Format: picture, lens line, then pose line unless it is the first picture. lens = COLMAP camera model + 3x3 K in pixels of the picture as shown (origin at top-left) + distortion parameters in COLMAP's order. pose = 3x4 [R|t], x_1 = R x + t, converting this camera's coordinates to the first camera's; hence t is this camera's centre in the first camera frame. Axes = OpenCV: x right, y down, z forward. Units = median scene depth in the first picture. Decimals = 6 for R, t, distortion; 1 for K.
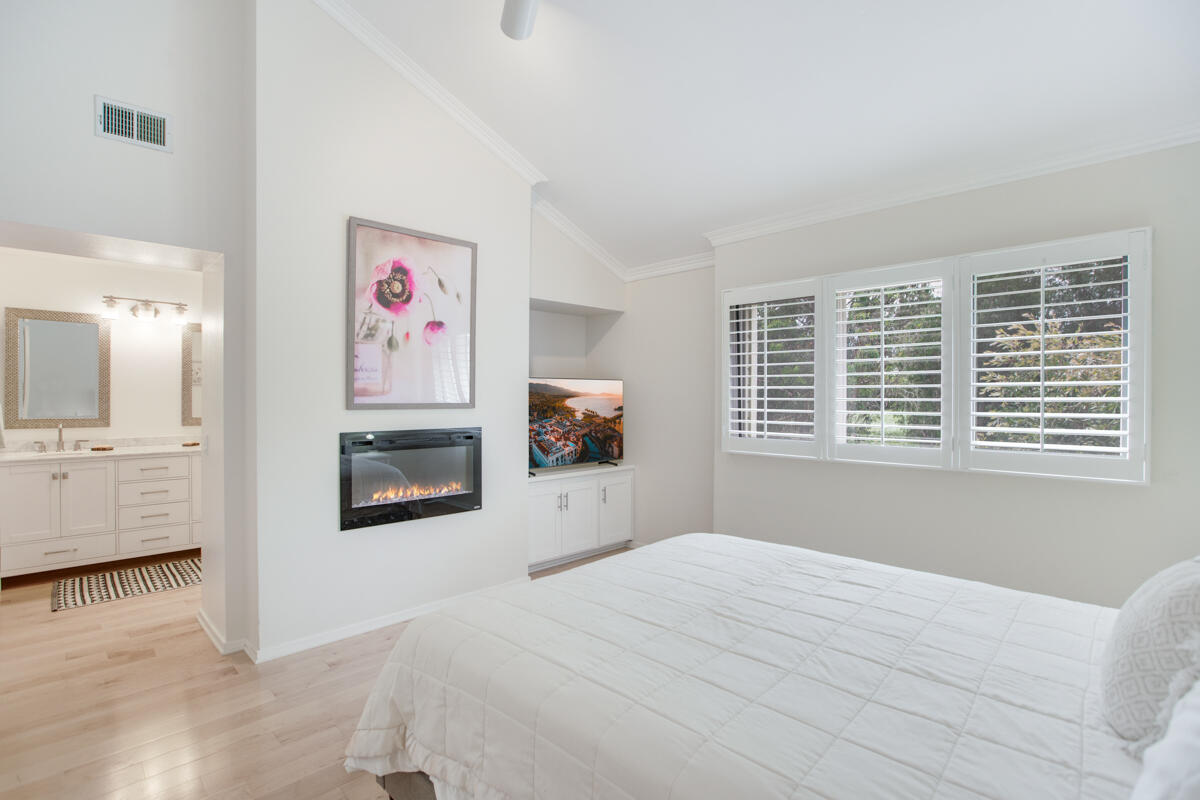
lens RADIAL K [[553.2, 0, 563.6], [0, 553.2, 398.6], [0, 0, 1]] dist [-0.000078, 0.000715]
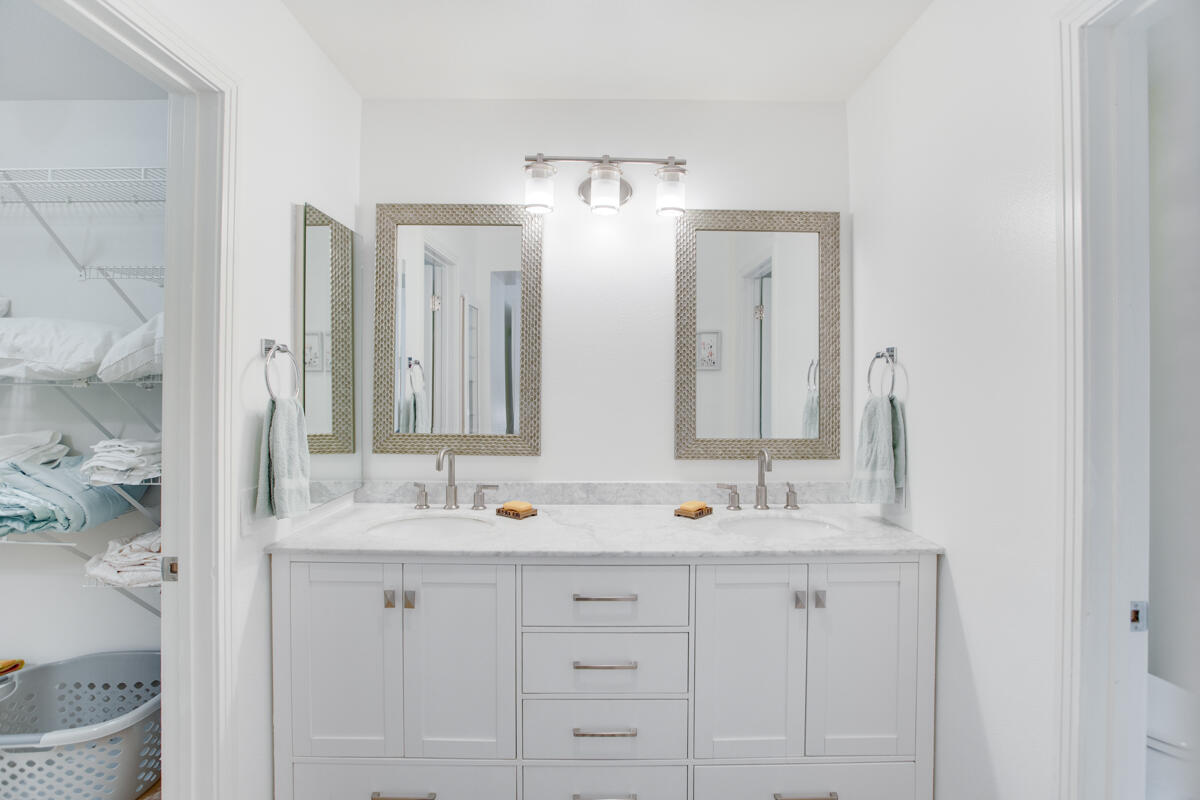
lens RADIAL K [[553.2, 0, 596.8], [0, 553.2, 389.4], [0, 0, 1]] dist [-0.015075, 0.000386]
pose [[0.721506, 0.005039, -0.692390, -0.483528], [-0.002051, 0.999985, 0.005140, -0.003962], [0.692405, -0.002288, 0.721505, 0.716243]]
